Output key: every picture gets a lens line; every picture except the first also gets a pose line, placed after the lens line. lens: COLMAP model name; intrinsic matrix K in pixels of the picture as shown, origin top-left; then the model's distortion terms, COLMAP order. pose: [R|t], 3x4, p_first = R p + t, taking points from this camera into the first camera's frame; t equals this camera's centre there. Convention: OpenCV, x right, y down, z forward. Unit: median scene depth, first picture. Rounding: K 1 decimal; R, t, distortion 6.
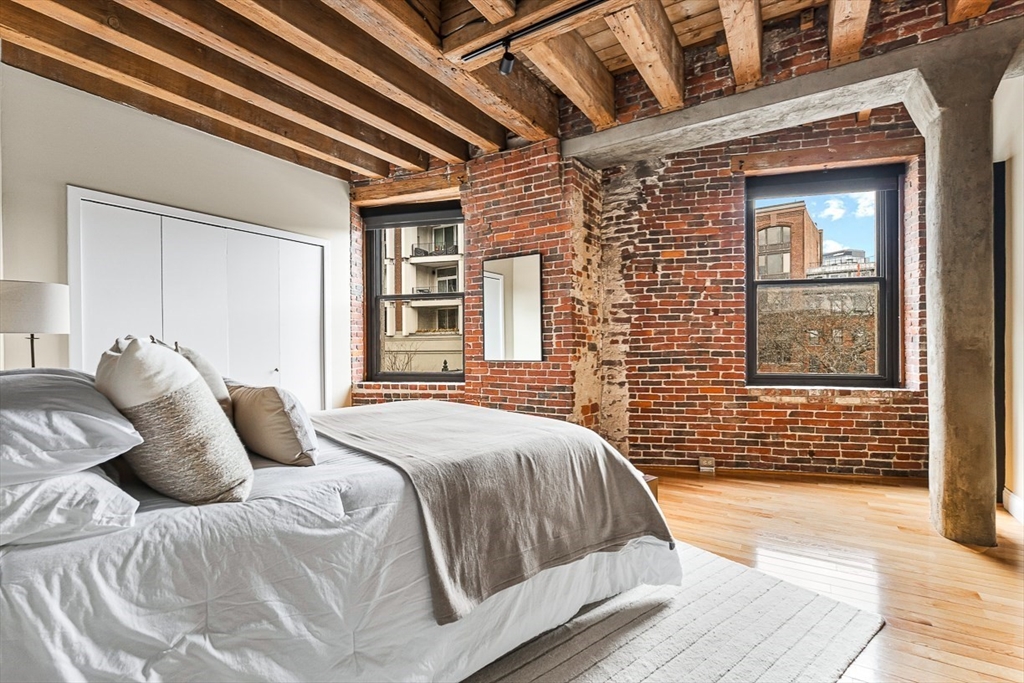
lens RADIAL K [[454.7, 0, 507.2], [0, 454.7, 344.7], [0, 0, 1]] dist [0.000851, 0.000138]
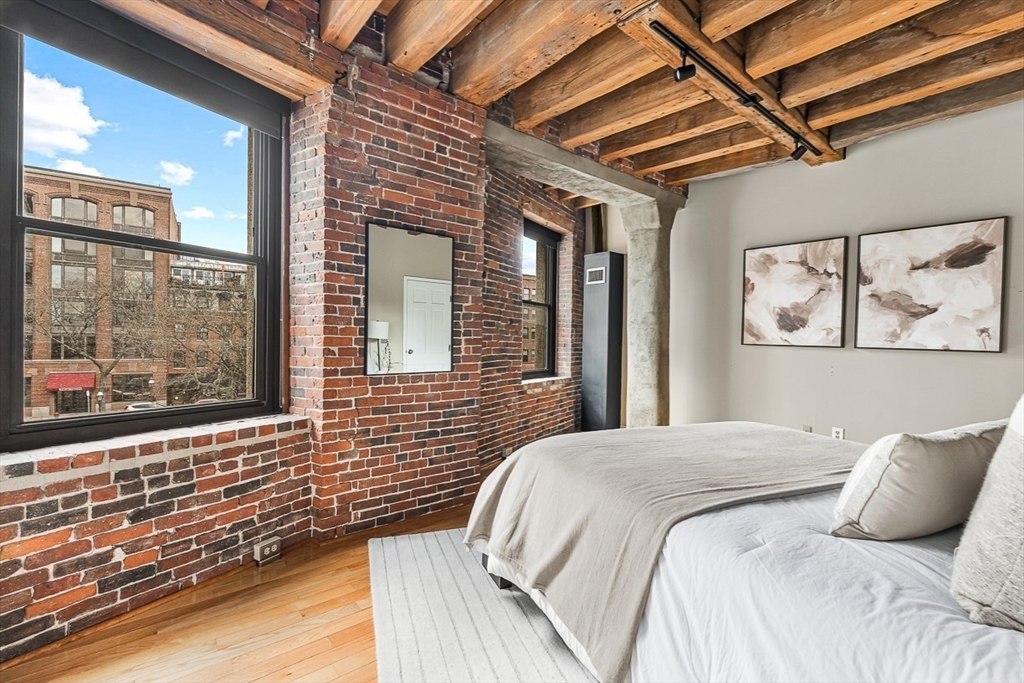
lens RADIAL K [[454.7, 0, 507.2], [0, 454.7, 344.7], [0, 0, 1]] dist [0.000851, 0.000138]
pose [[0.309931, 0.003897, 0.950751, -0.646700], [-0.014555, 0.999894, 0.000646, -0.013066], [-0.950647, -0.014038, 0.309955, 0.642460]]
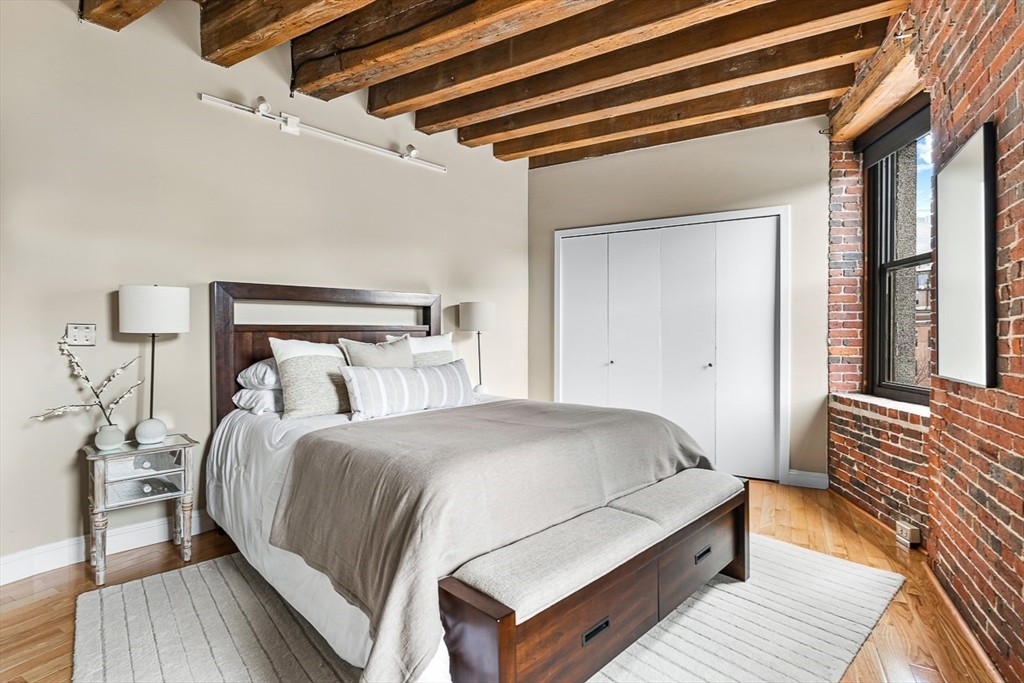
lens RADIAL K [[490.3, 0, 513.1], [0, 490.3, 330.5], [0, 0, 1]] dist [-0.001933, -0.000197]
pose [[0.083439, -0.002292, -0.996510, 0.466080], [-0.002961, 0.999992, -0.002548, -0.011697], [0.996509, 0.003164, 0.083431, 0.528603]]
